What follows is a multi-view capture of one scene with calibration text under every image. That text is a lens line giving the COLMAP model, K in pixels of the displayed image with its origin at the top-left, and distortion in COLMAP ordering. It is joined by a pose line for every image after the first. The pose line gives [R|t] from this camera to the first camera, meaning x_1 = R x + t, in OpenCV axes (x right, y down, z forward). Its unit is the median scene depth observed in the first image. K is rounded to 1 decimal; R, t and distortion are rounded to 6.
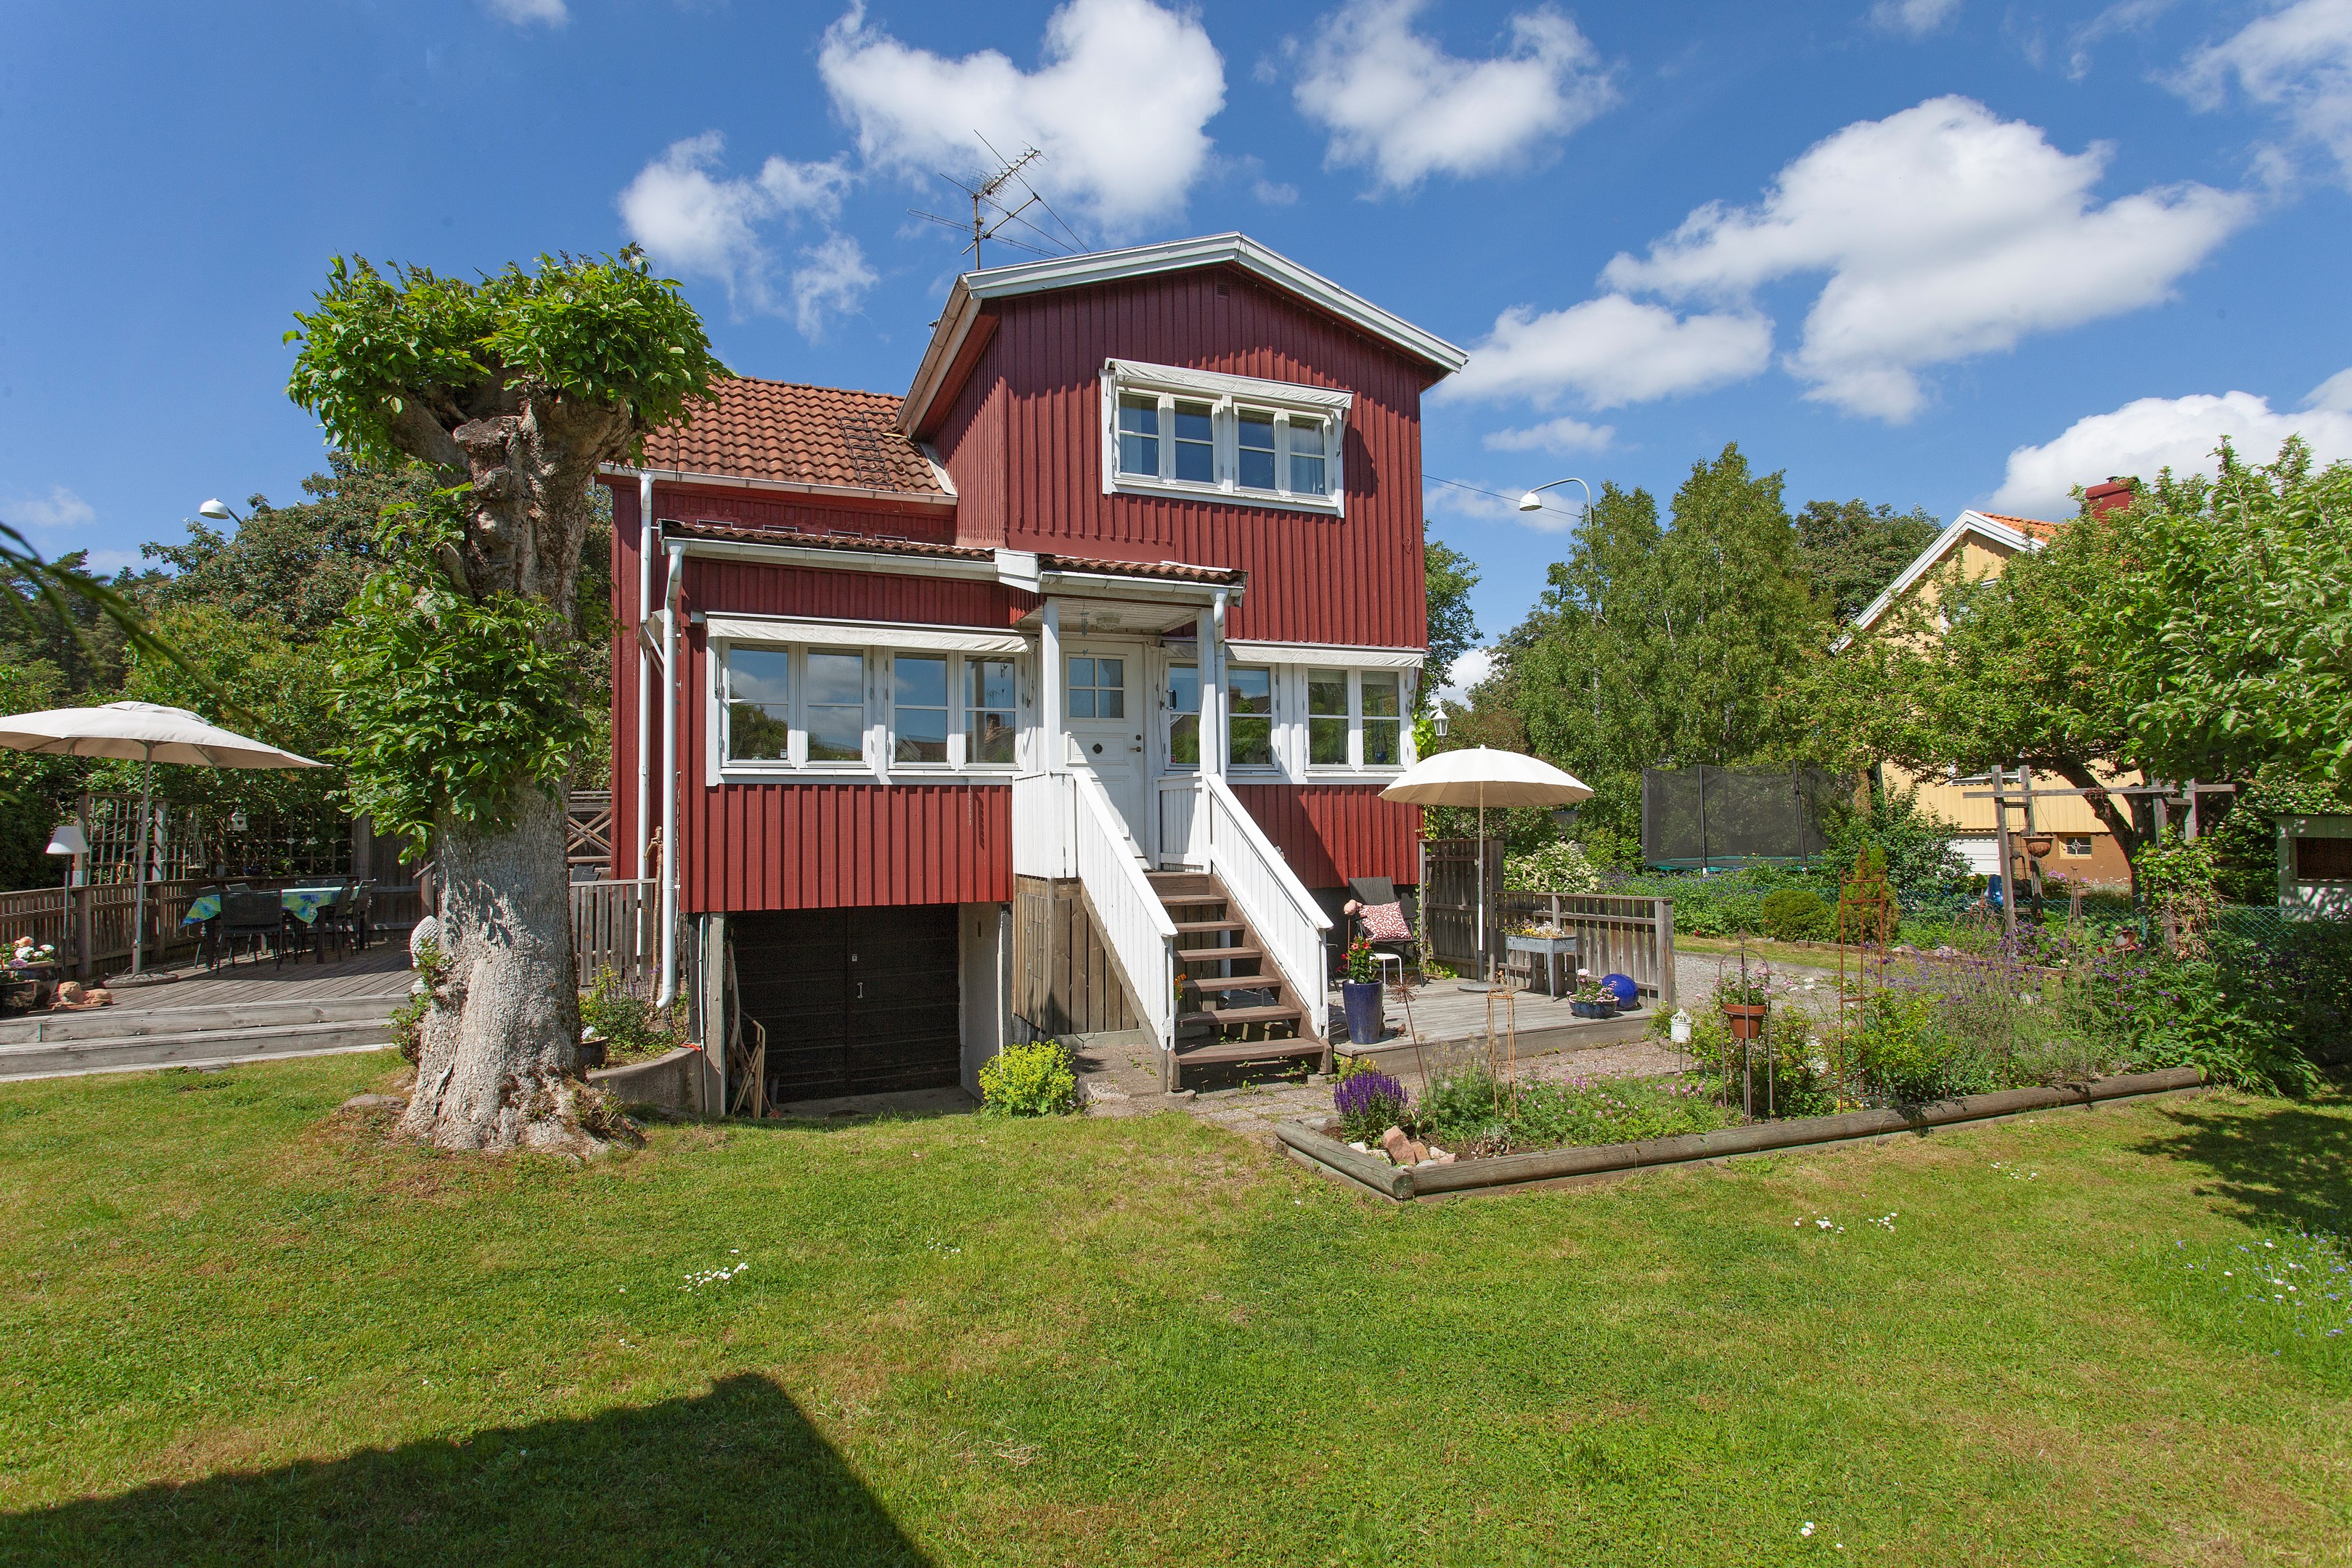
lens RADIAL K [[1117.5, 0, 1163.4], [0, 1117.5, 769.6], [0, 0, 1]] dist [0.001560, 0.005382]
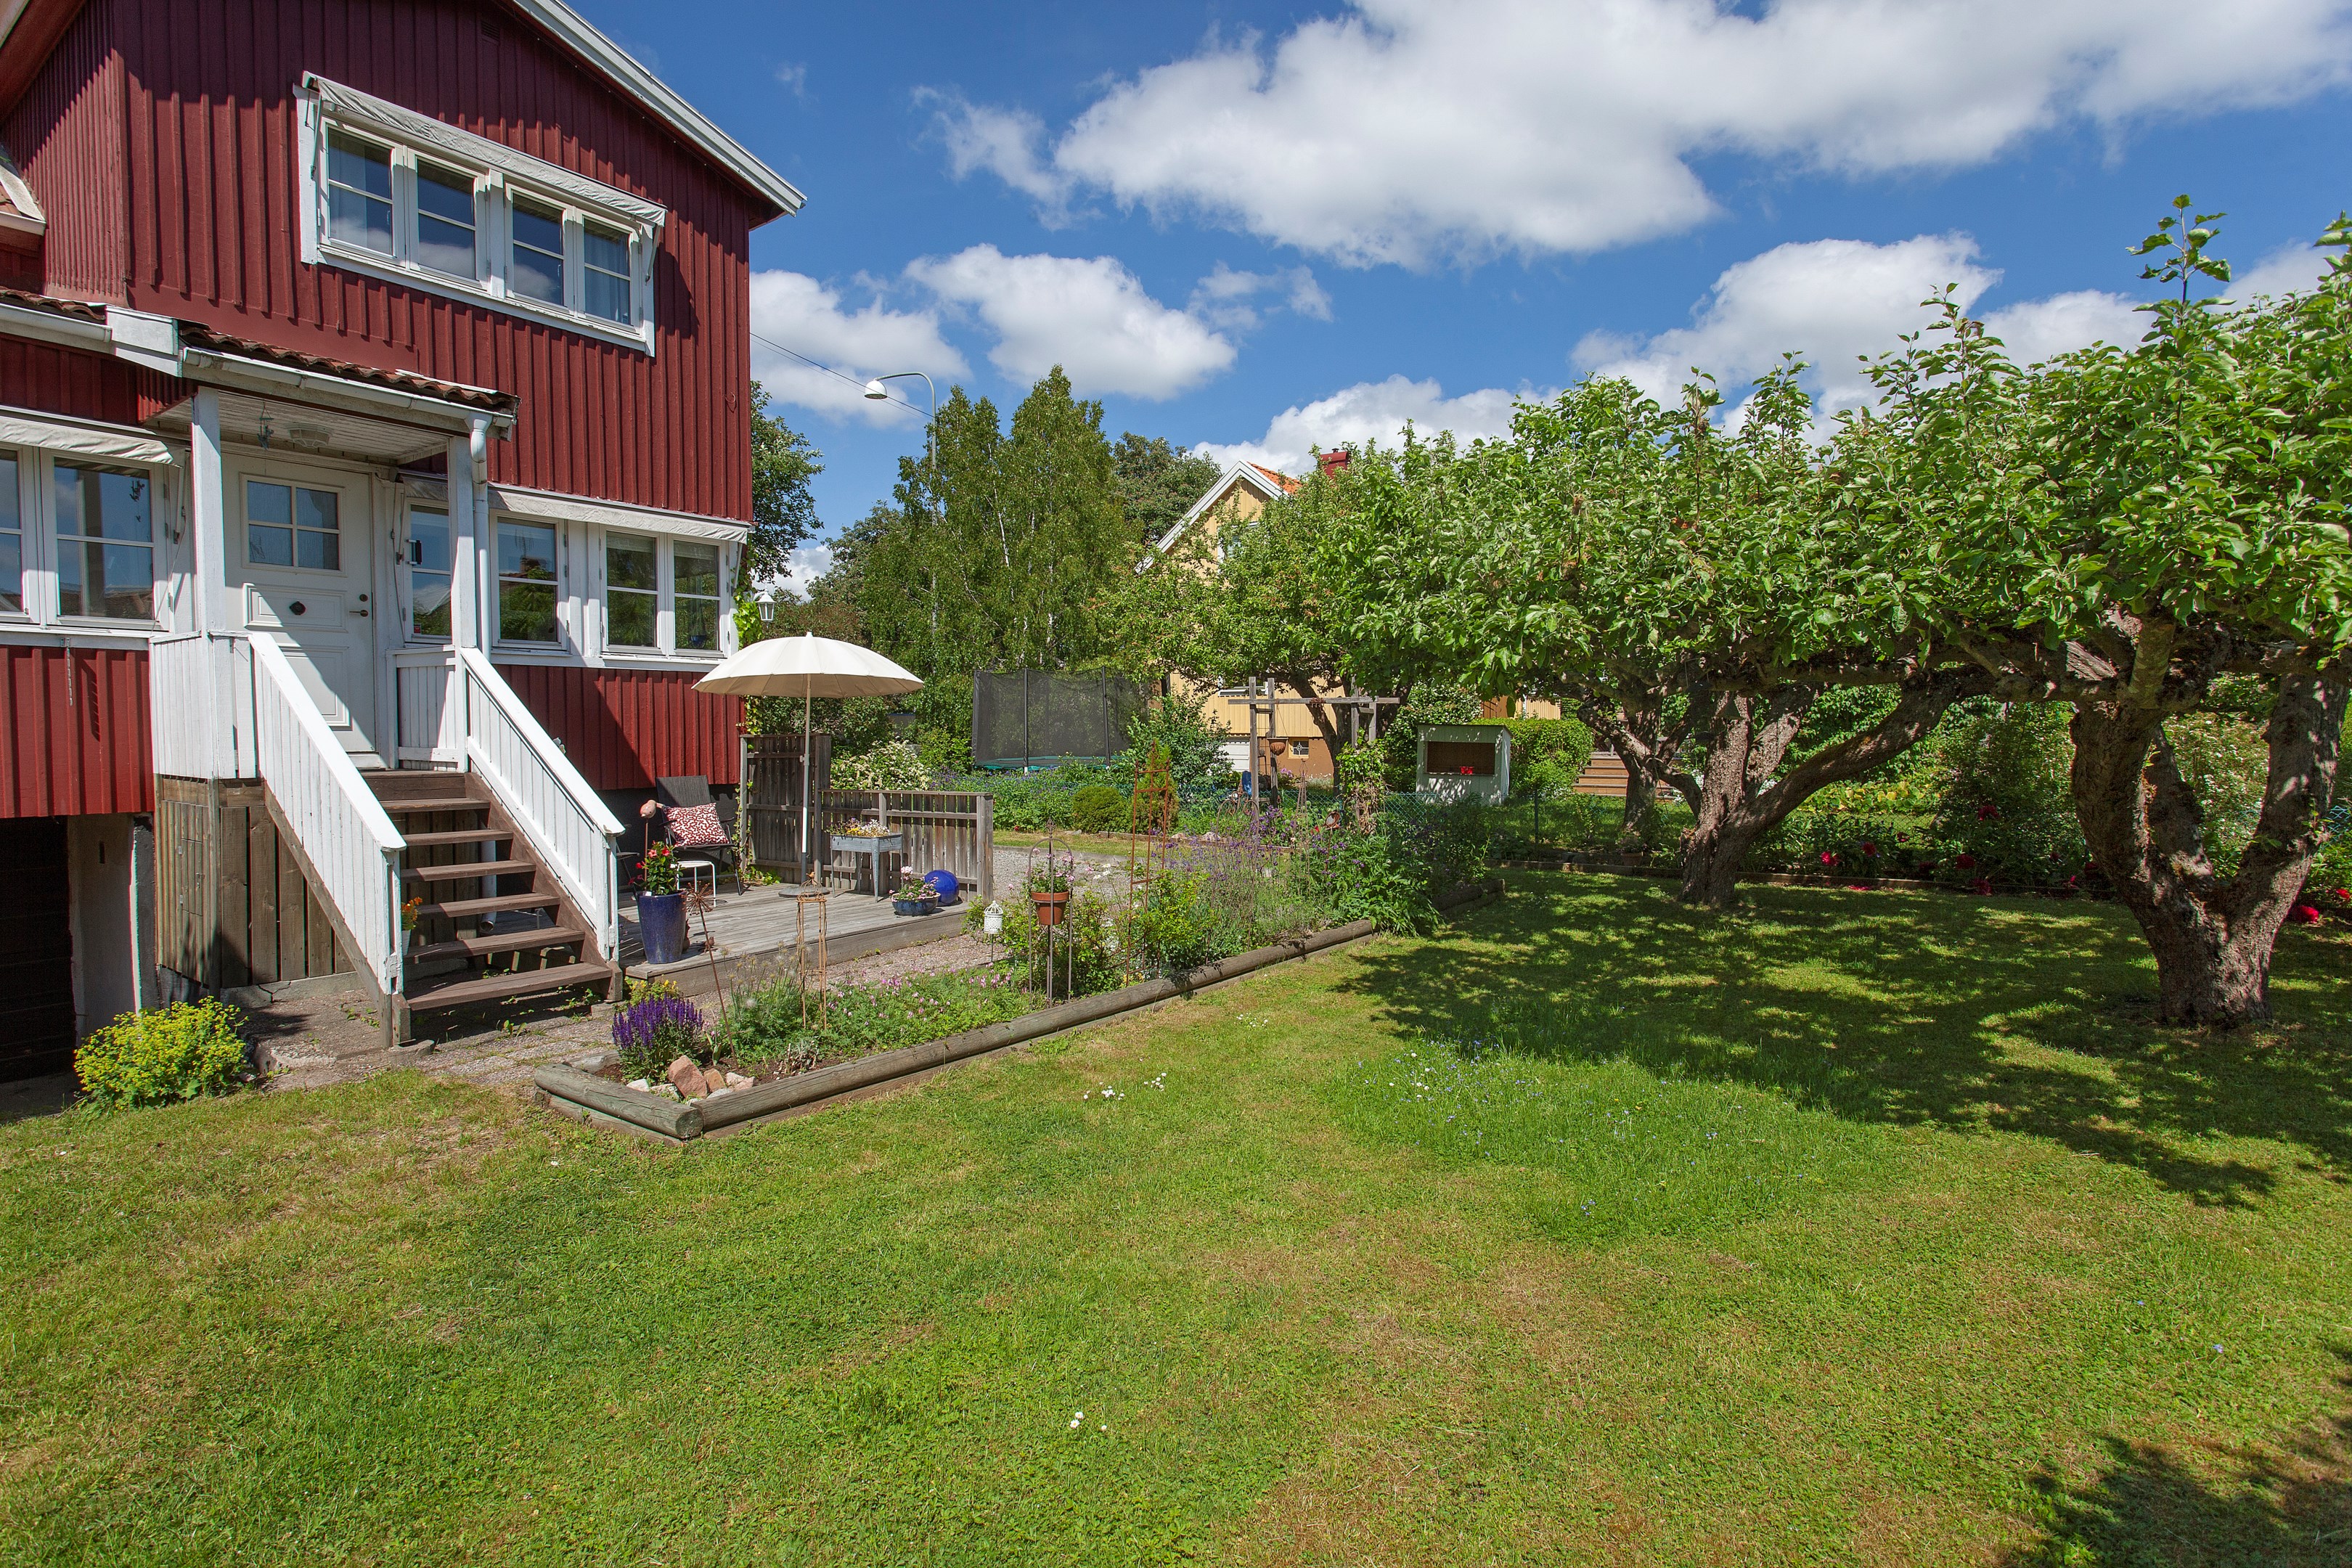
lens RADIAL K [[1147.0, 0, 1144.8], [0, 1147.0, 767.6], [0, 0, 1]] dist [-0.006865, 0.000635]
pose [[0.852531, -0.004185, 0.522661, 0.027298], [-0.040066, 0.996502, 0.073332, 0.009461], [-0.521139, -0.083459, 0.849381, 0.043848]]
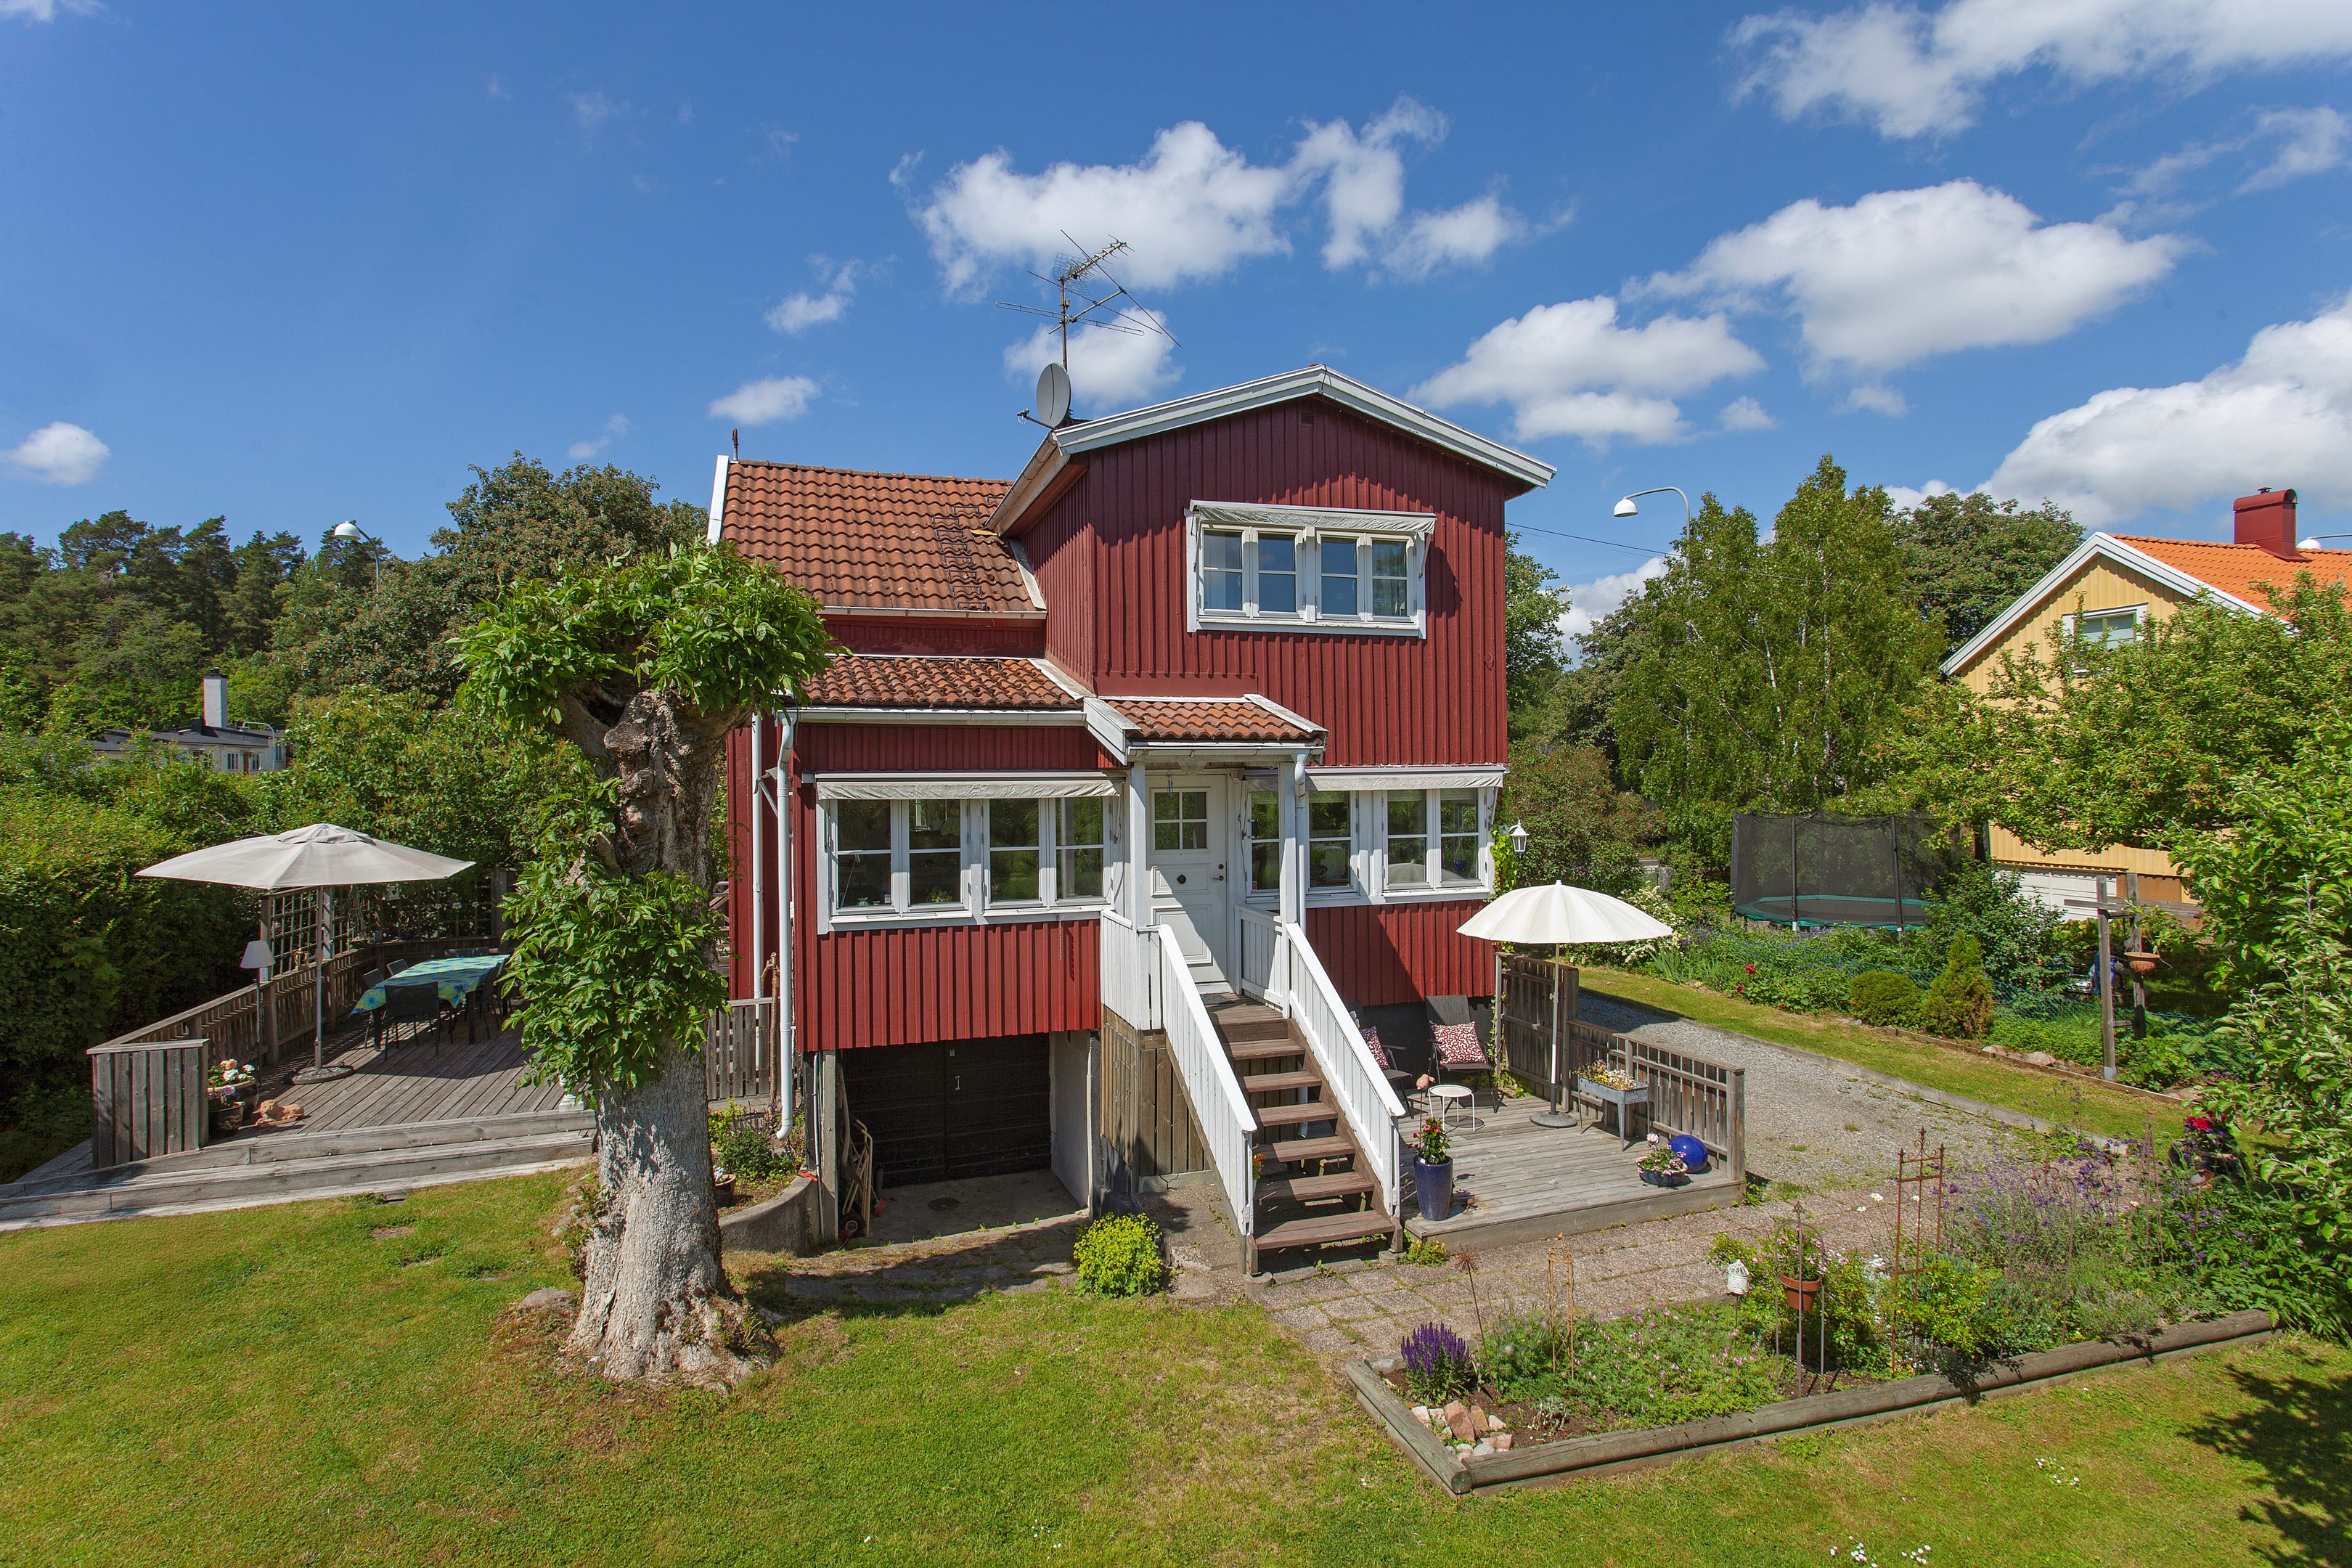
lens RADIAL K [[1125.5, 0, 1165.0], [0, 1125.5, 759.0], [0, 0, 1]] dist [0.006343, 0.000888]
pose [[0.997472, 0.008375, -0.070567, -0.001223], [-0.004979, 0.998827, 0.048157, -0.197559], [0.070888, -0.047684, 0.996344, -0.044994]]
